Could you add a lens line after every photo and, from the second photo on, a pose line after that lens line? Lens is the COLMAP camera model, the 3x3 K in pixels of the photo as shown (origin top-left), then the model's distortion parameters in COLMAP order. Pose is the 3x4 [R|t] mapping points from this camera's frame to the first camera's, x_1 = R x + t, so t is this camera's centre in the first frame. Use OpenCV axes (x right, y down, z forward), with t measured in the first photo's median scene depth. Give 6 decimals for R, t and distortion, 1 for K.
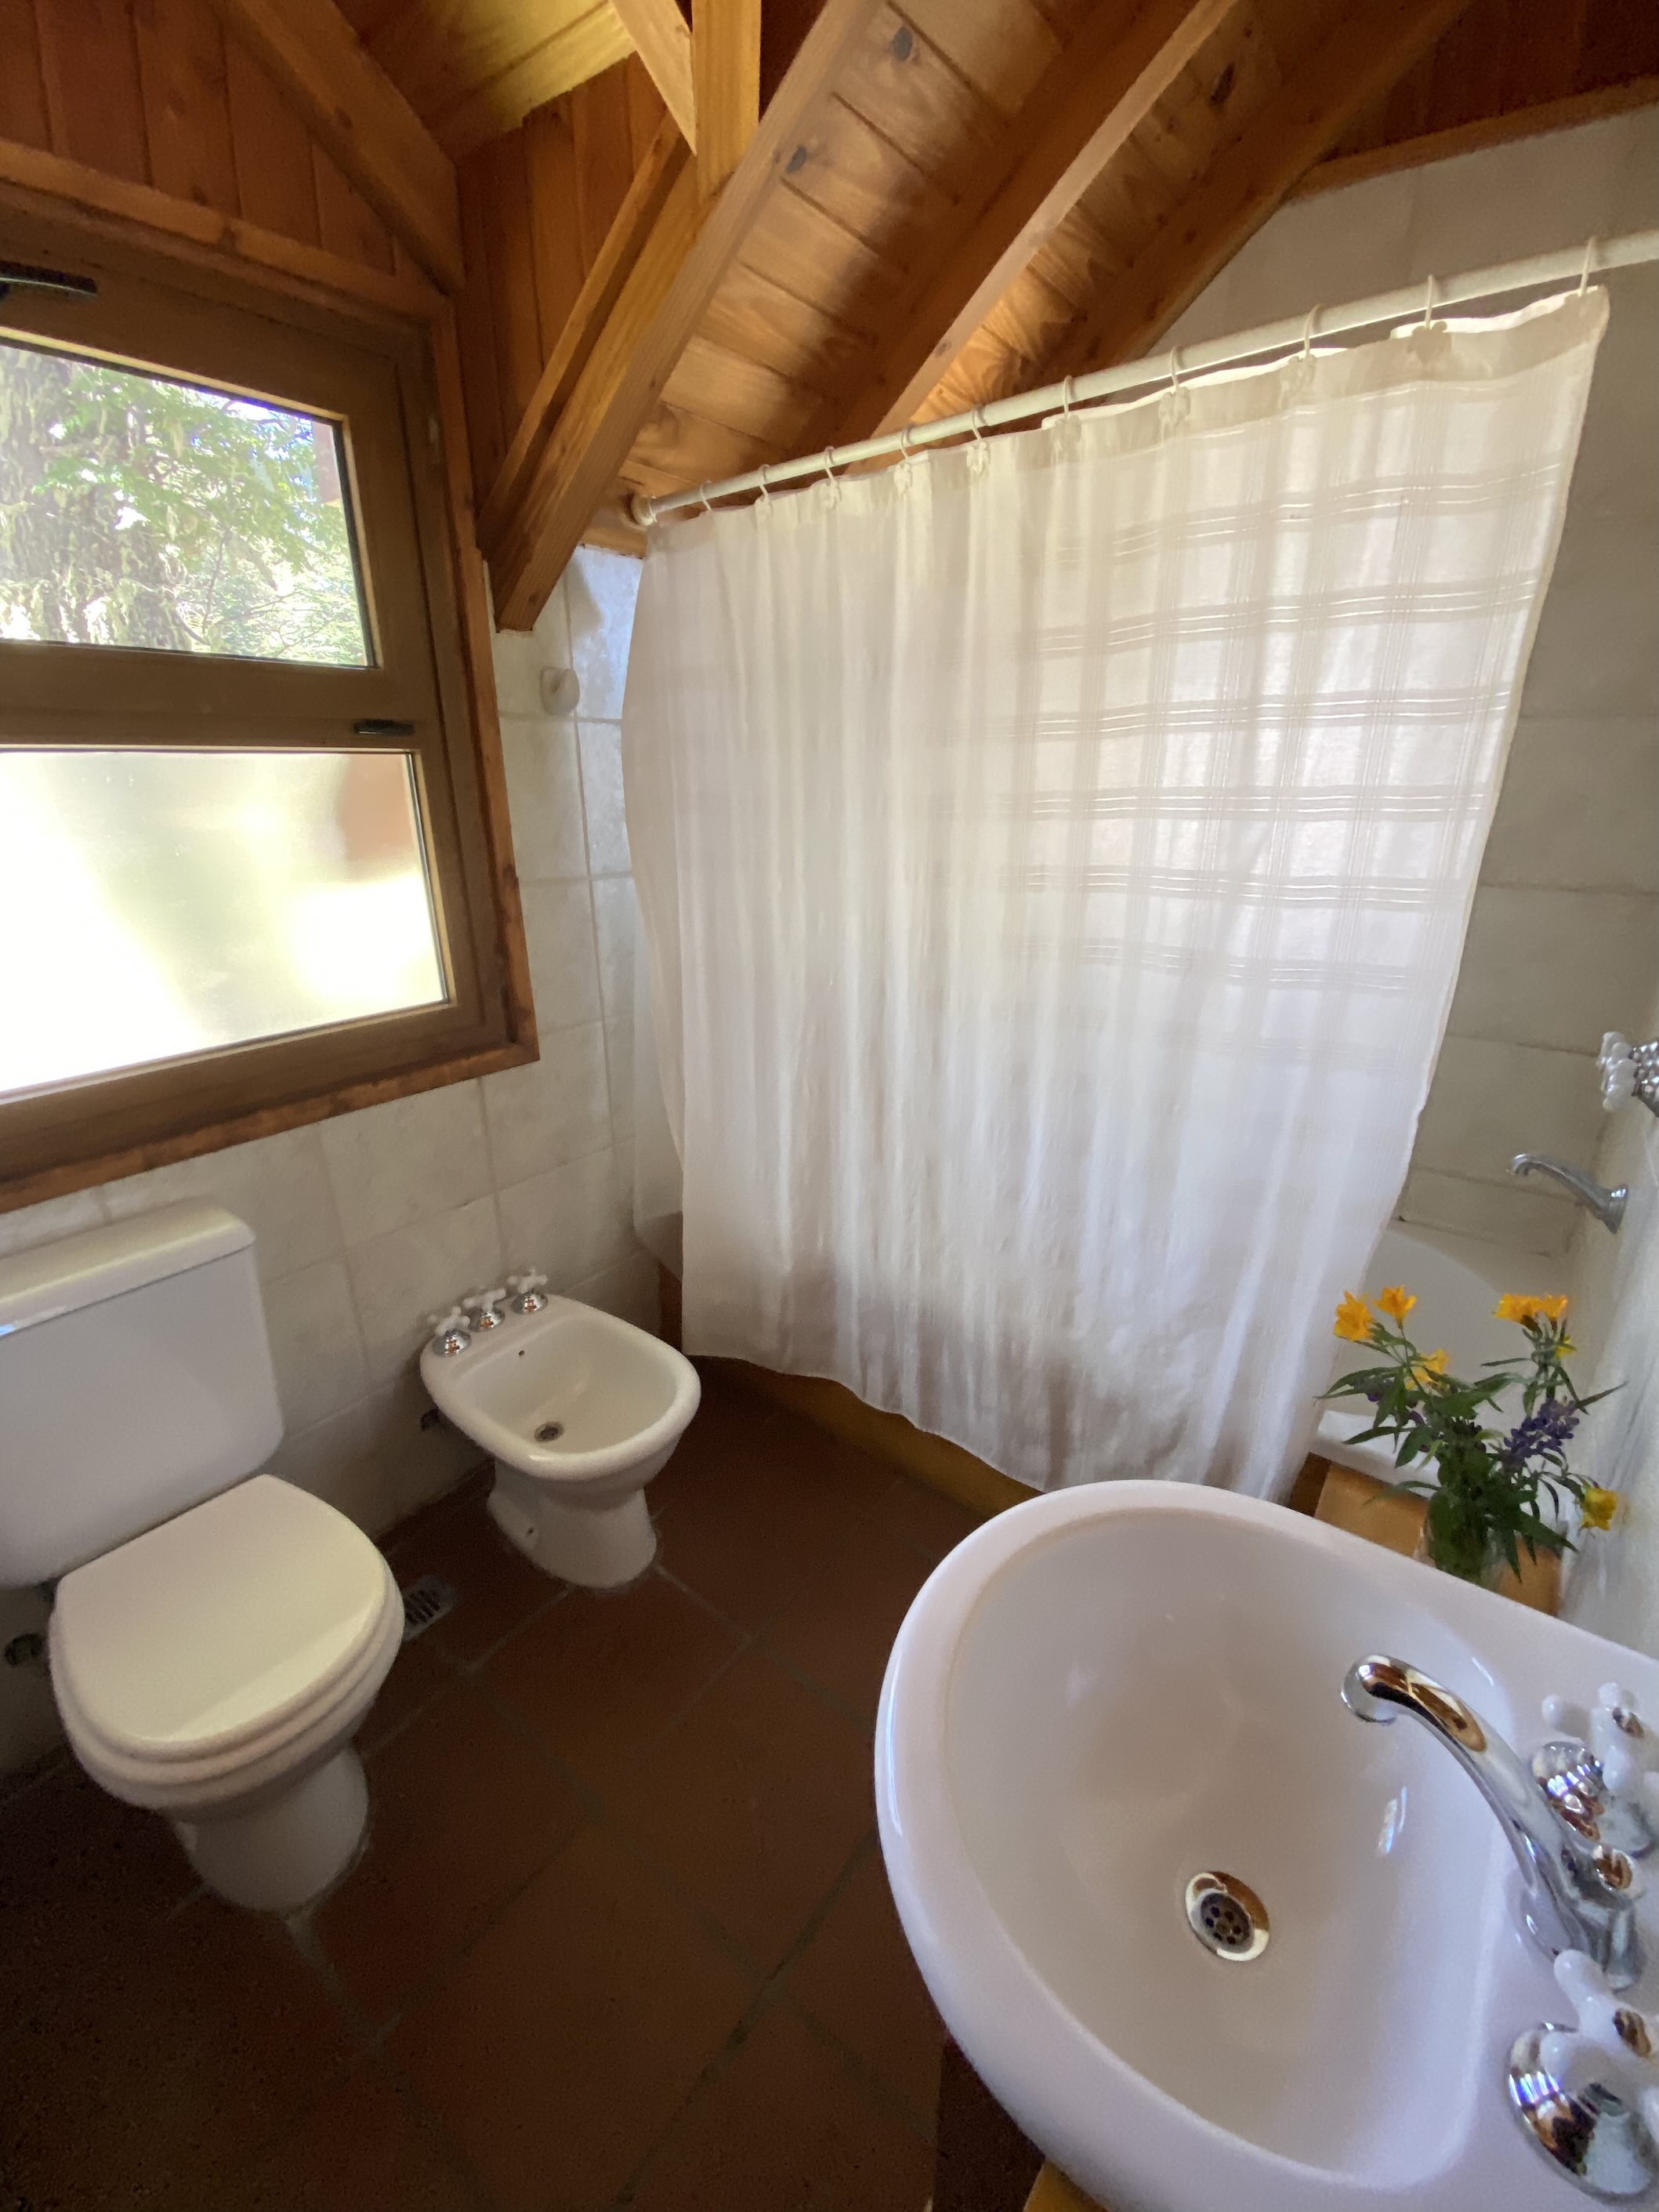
lens RADIAL K [[894.0, 0, 792.1], [0, 894.0, 1081.9], [0, 0, 1]] dist [-0.002010, -0.006472]
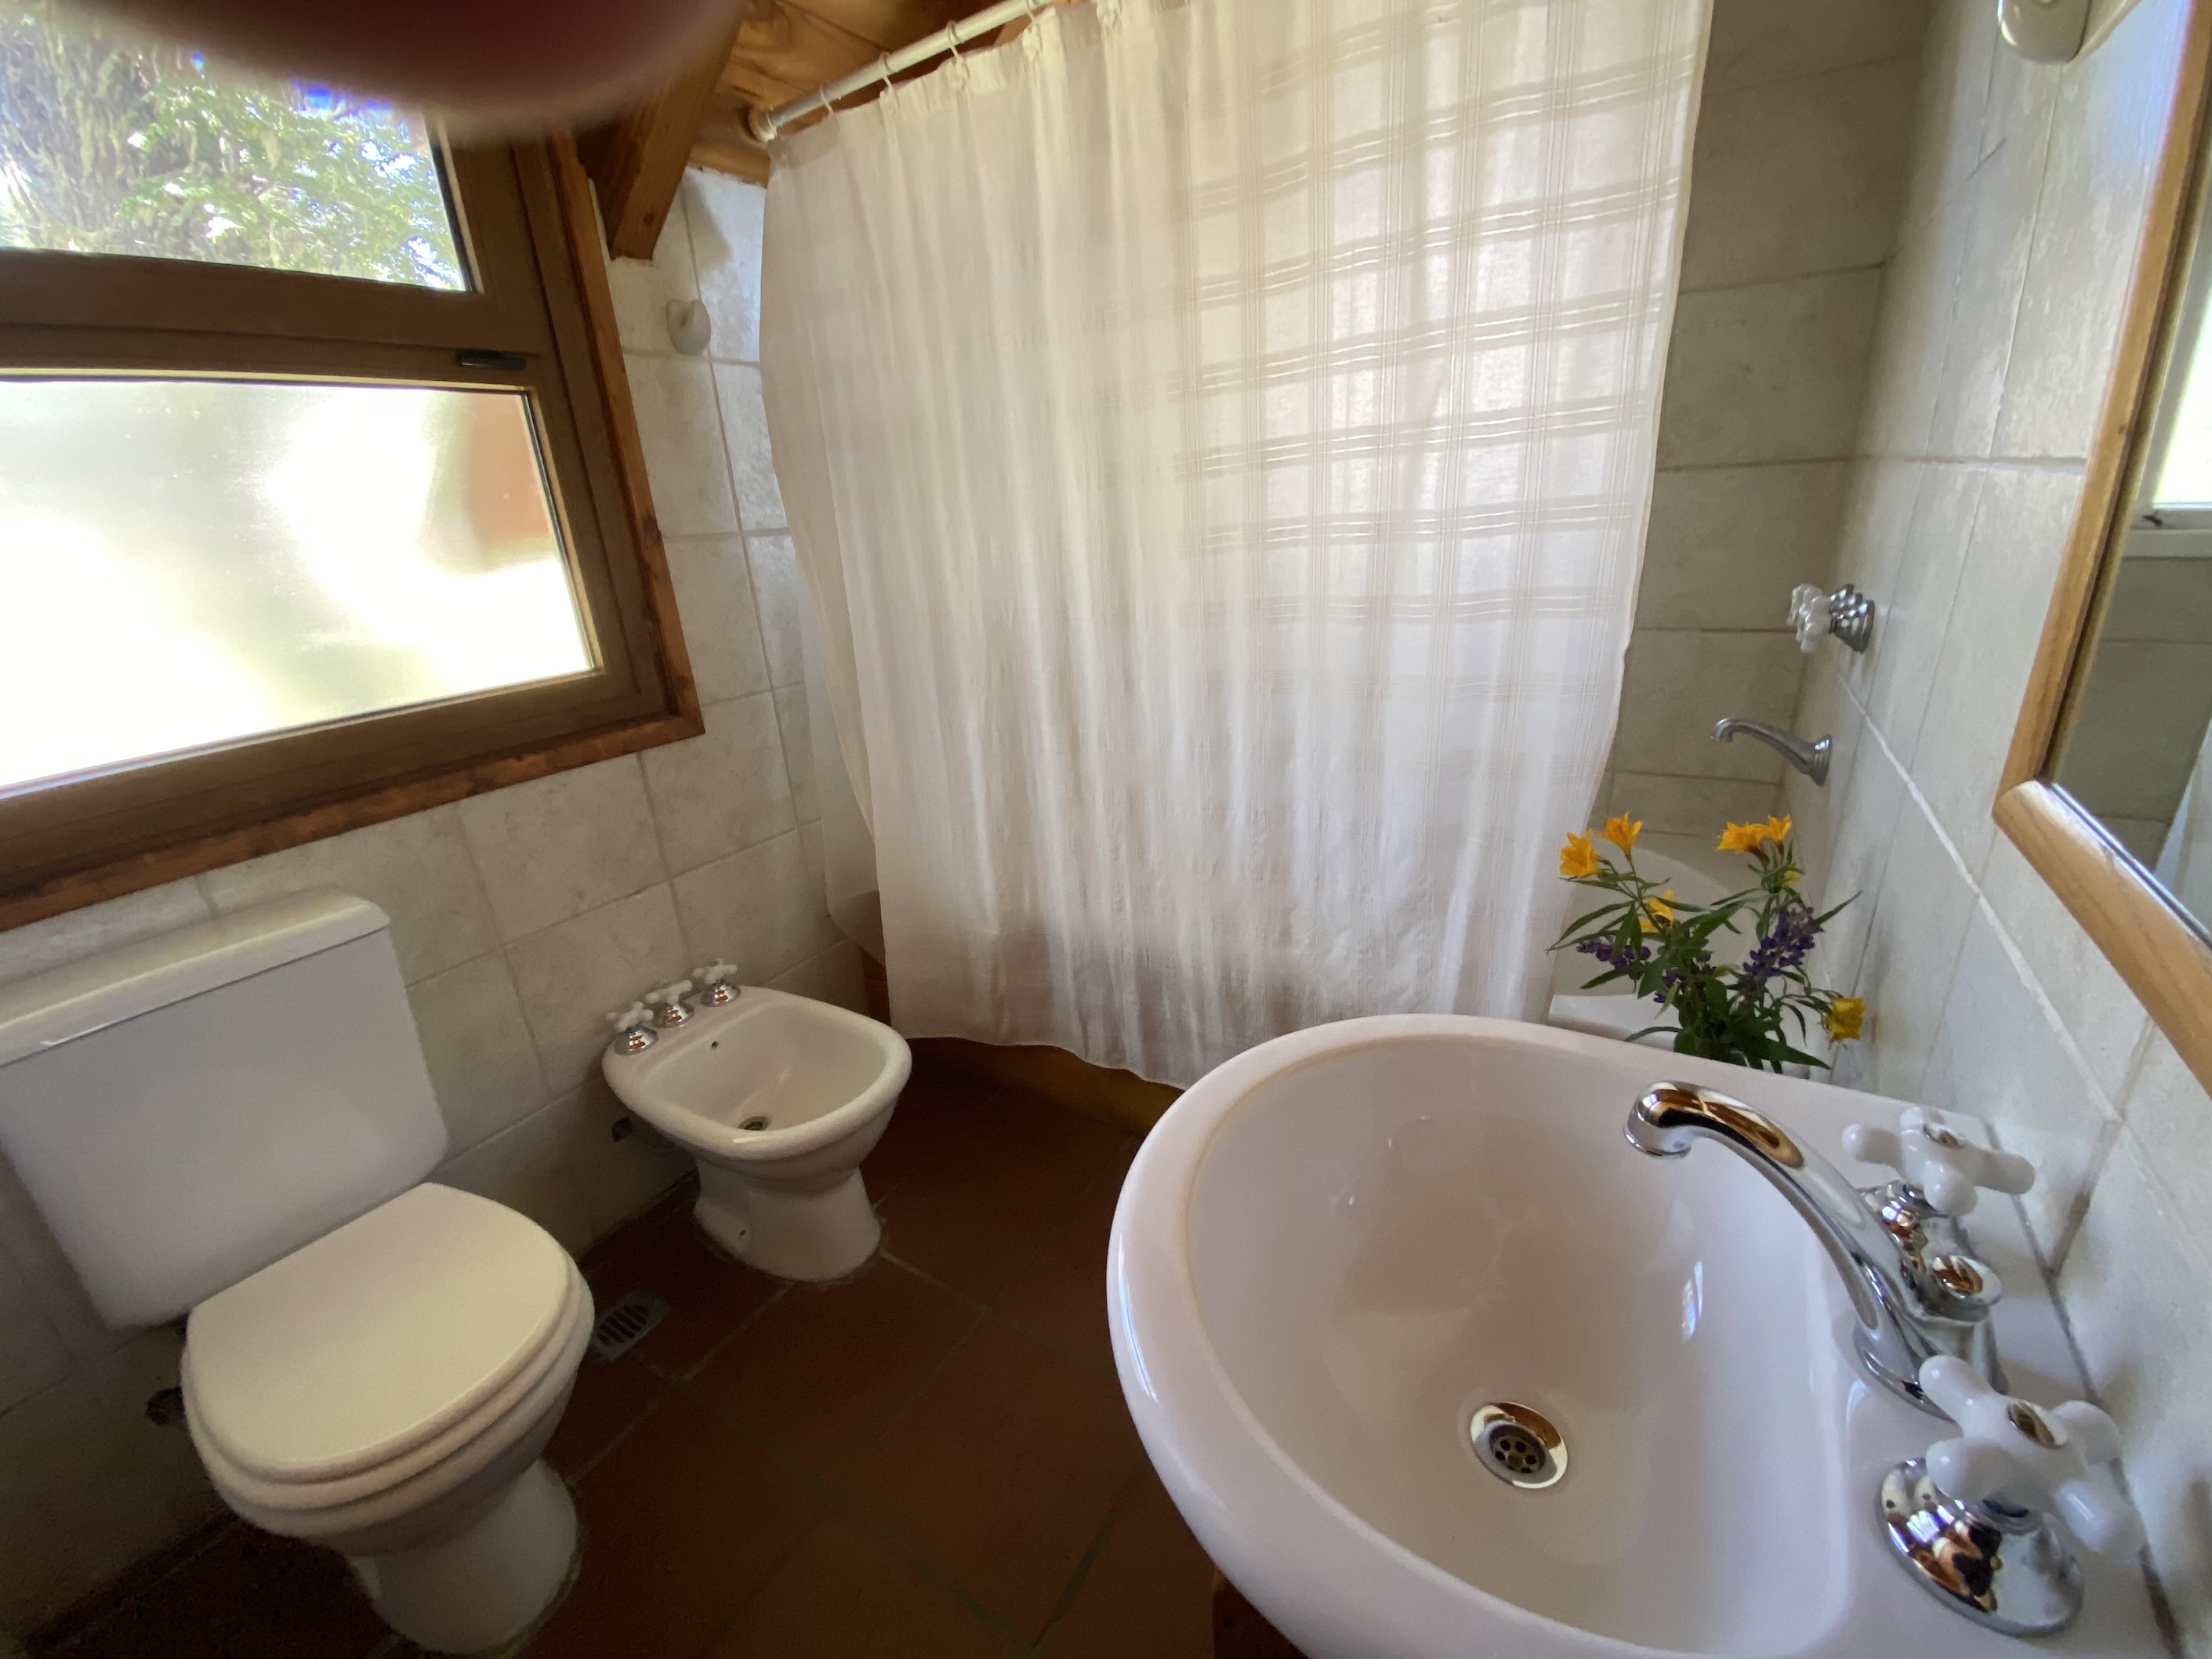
lens RADIAL K [[884.2, 0, 1055.7], [0, 884.2, 848.0], [0, 0, 1]] dist [0.008147, -0.014684]
pose [[0.993960, -0.091611, 0.060426, 0.014591], [0.091364, 0.995794, 0.006838, 0.150500], [-0.060798, -0.001276, 0.998149, 0.071520]]
